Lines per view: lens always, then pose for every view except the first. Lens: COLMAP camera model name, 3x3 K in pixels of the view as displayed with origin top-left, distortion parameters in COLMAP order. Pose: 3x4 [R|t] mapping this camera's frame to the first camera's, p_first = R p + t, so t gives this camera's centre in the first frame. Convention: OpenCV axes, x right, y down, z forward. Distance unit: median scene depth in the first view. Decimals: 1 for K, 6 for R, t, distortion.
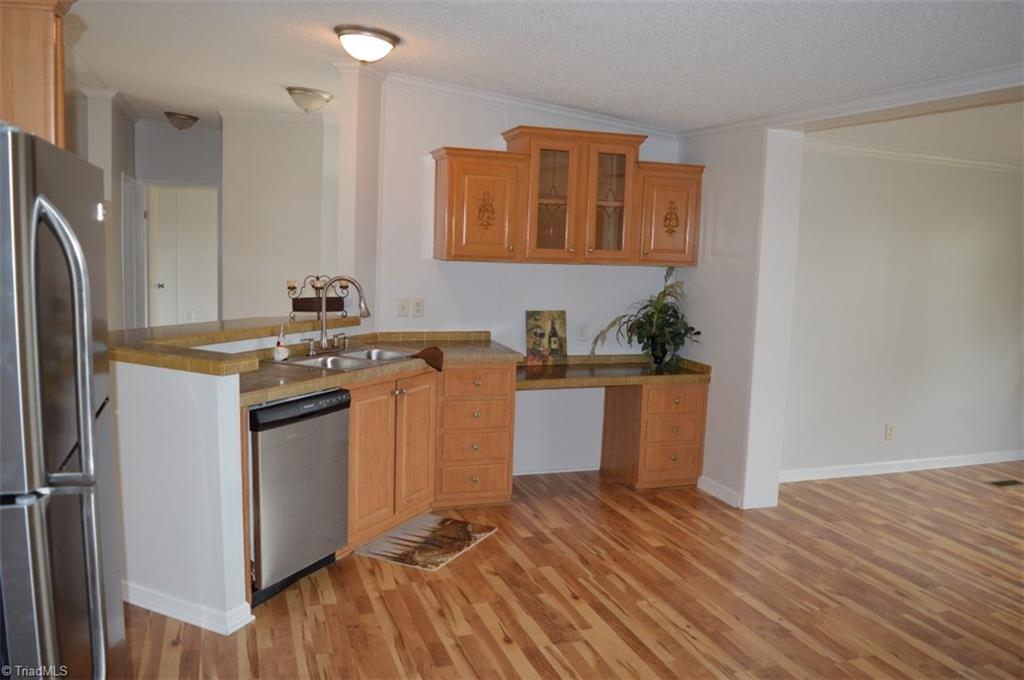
lens RADIAL K [[818.7, 0, 512.0], [0, 818.7, 340.0], [0, 0, 1]] dist [-0.094473, 0.021795]
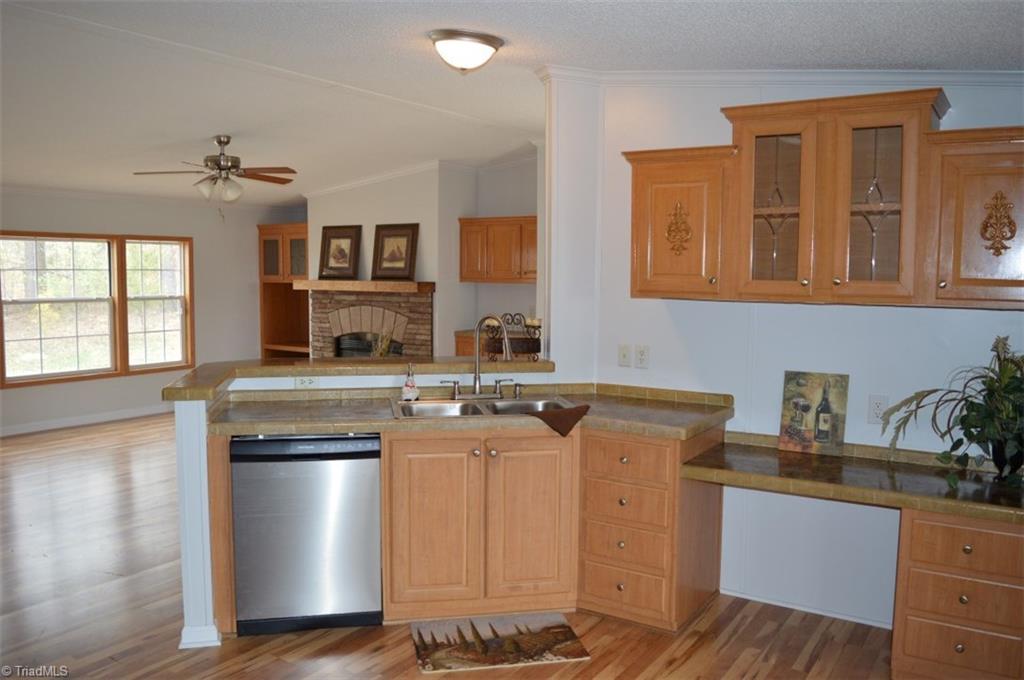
lens RADIAL K [[818.7, 0, 512.0], [0, 818.7, 340.0], [0, 0, 1]] dist [-0.094473, 0.021795]
pose [[0.607672, 0.039701, -0.793195, 0.444447], [-0.084163, 0.996345, -0.014609, -0.034012], [0.789716, 0.075635, 0.608793, 0.418903]]
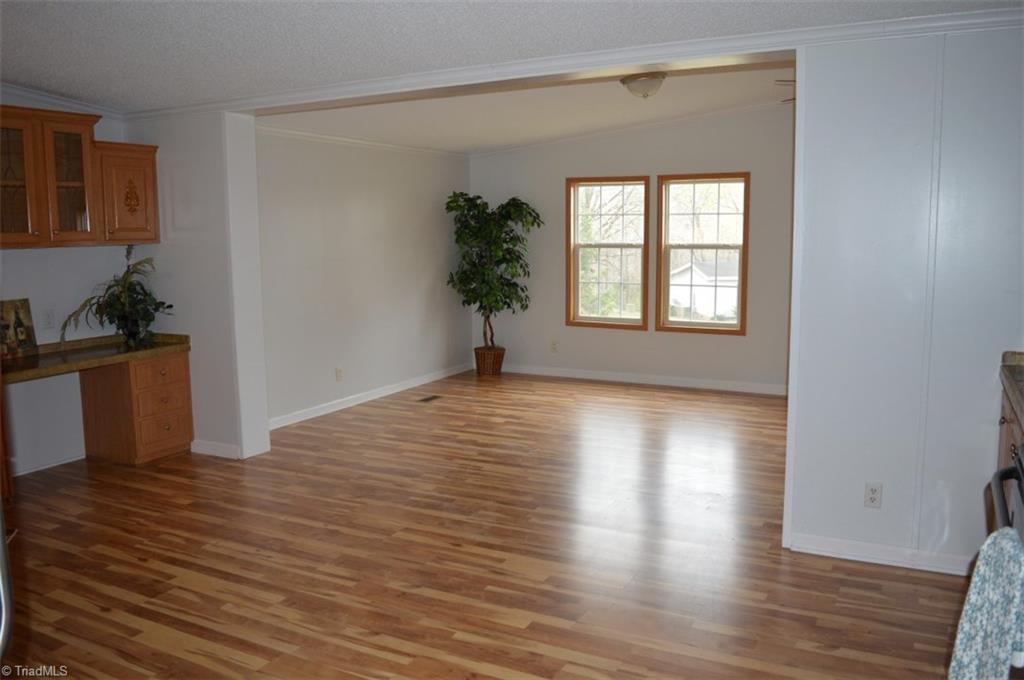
lens RADIAL K [[818.7, 0, 512.0], [0, 818.7, 340.0], [0, 0, 1]] dist [-0.094473, 0.021795]
pose [[0.725338, -0.131412, 0.675733, -0.166415], [0.116957, 0.990864, 0.067153, 0.017052], [-0.678385, 0.030323, 0.734081, -0.059084]]
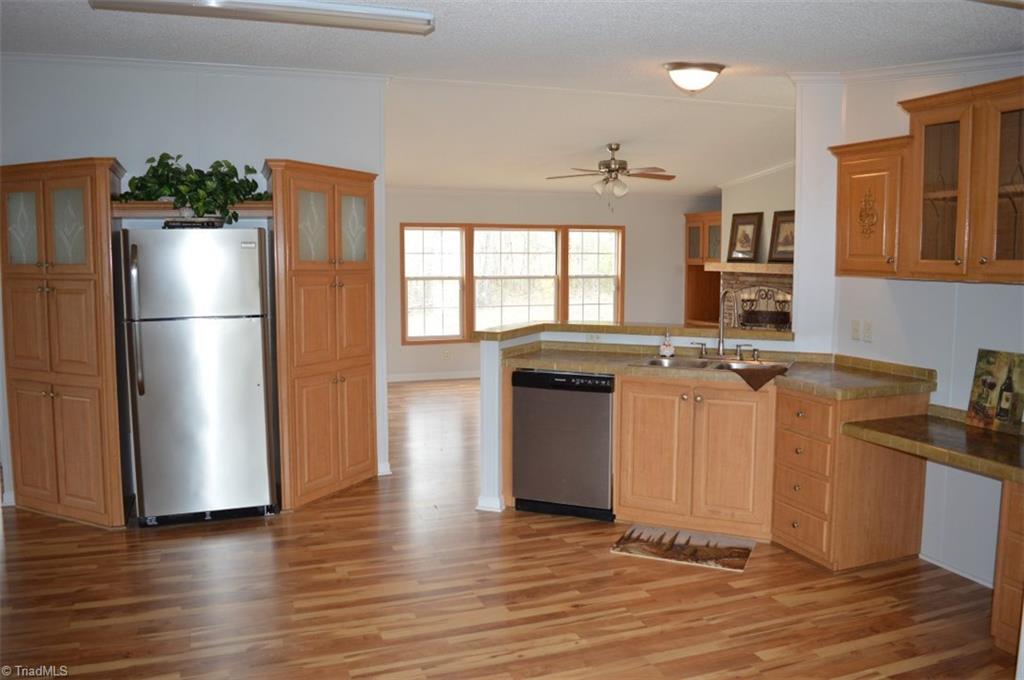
lens RADIAL K [[818.7, 0, 512.0], [0, 818.7, 340.0], [0, 0, 1]] dist [-0.094473, 0.021795]
pose [[0.020069, 0.073450, -0.997097, 0.738770], [-0.119002, 0.990384, 0.070560, -0.046143], [0.992691, 0.117240, 0.028617, 0.607772]]
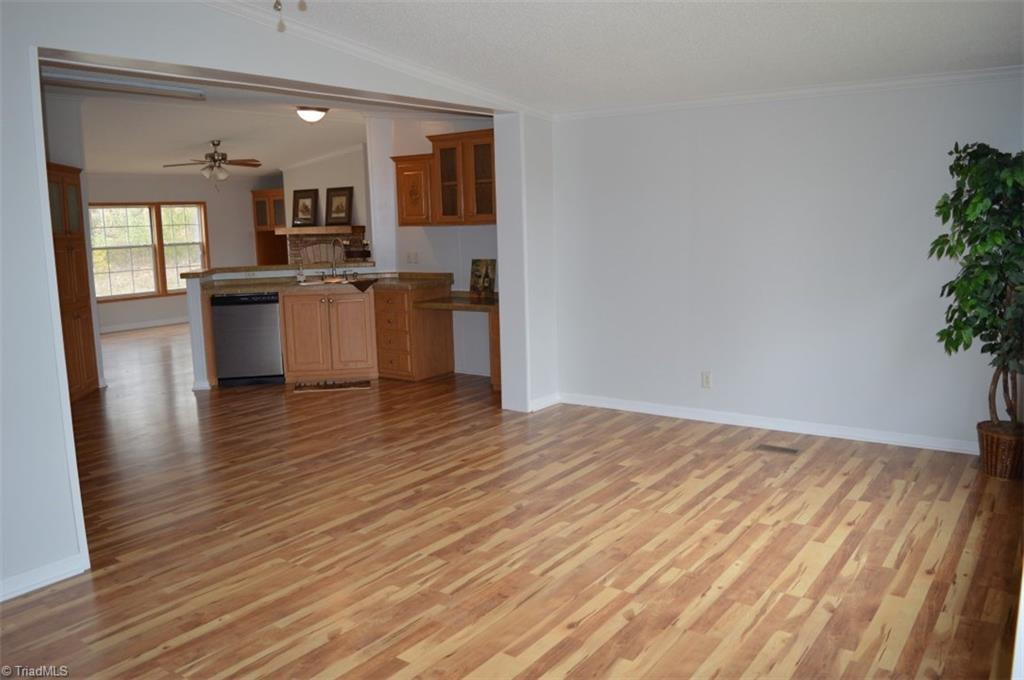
lens RADIAL K [[818.7, 0, 512.0], [0, 818.7, 340.0], [0, 0, 1]] dist [-0.094473, 0.021795]
pose [[0.574567, 0.074713, -0.815040, 1.311719], [-0.053532, 0.997123, 0.053666, 0.026281], [0.816705, 0.012796, 0.576914, 0.242020]]
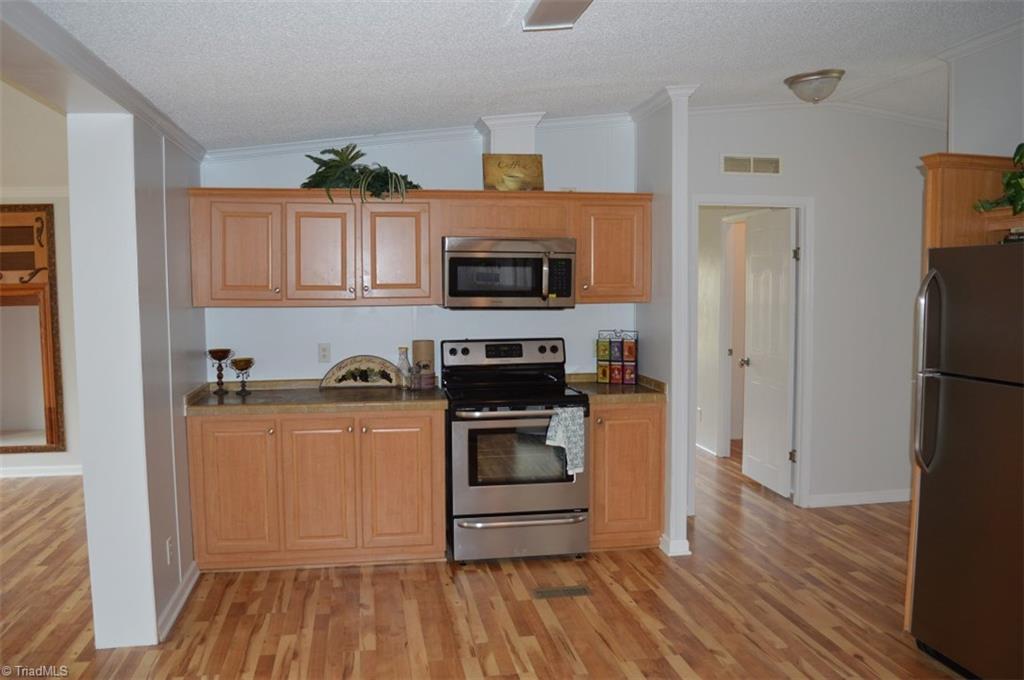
lens RADIAL K [[818.7, 0, 512.0], [0, 818.7, 340.0], [0, 0, 1]] dist [-0.094473, 0.021795]
pose [[-0.989042, -0.038292, 0.142581, 0.107005], [-0.010186, 0.981175, 0.192852, -0.103751], [-0.147281, 0.189287, -0.970813, 0.890046]]
